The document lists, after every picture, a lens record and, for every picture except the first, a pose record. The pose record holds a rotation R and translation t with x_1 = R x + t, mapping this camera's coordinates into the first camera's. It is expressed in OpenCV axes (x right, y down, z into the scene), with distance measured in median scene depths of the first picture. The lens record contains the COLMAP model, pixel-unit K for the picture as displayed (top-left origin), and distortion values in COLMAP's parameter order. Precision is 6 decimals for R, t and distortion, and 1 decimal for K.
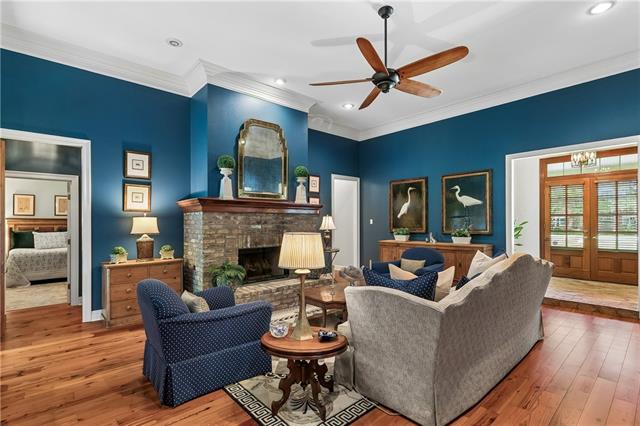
lens RADIAL K [[308.7, 0, 304.9], [0, 308.7, 222.8], [0, 0, 1]] dist [-0.017708, -0.000012]
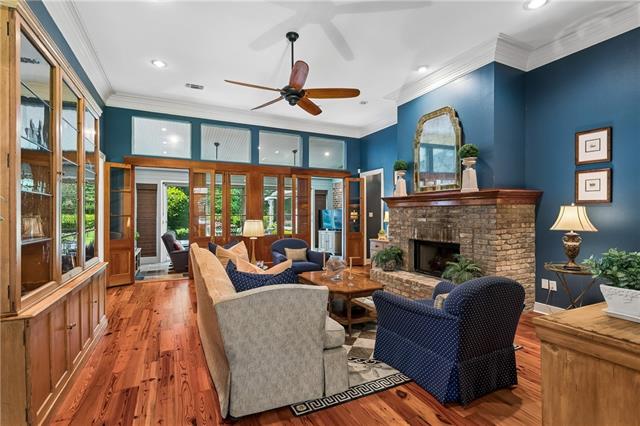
lens RADIAL K [[308.7, 0, 319.4], [0, 308.7, 211.9], [0, 0, 1]] dist [-0.017708, -0.000012]
pose [[-0.266765, 0.000911, -0.963761, 0.991274], [-0.001674, 0.999998, 0.001409, -0.016001], [0.963760, 0.001989, -0.266763, 1.004776]]
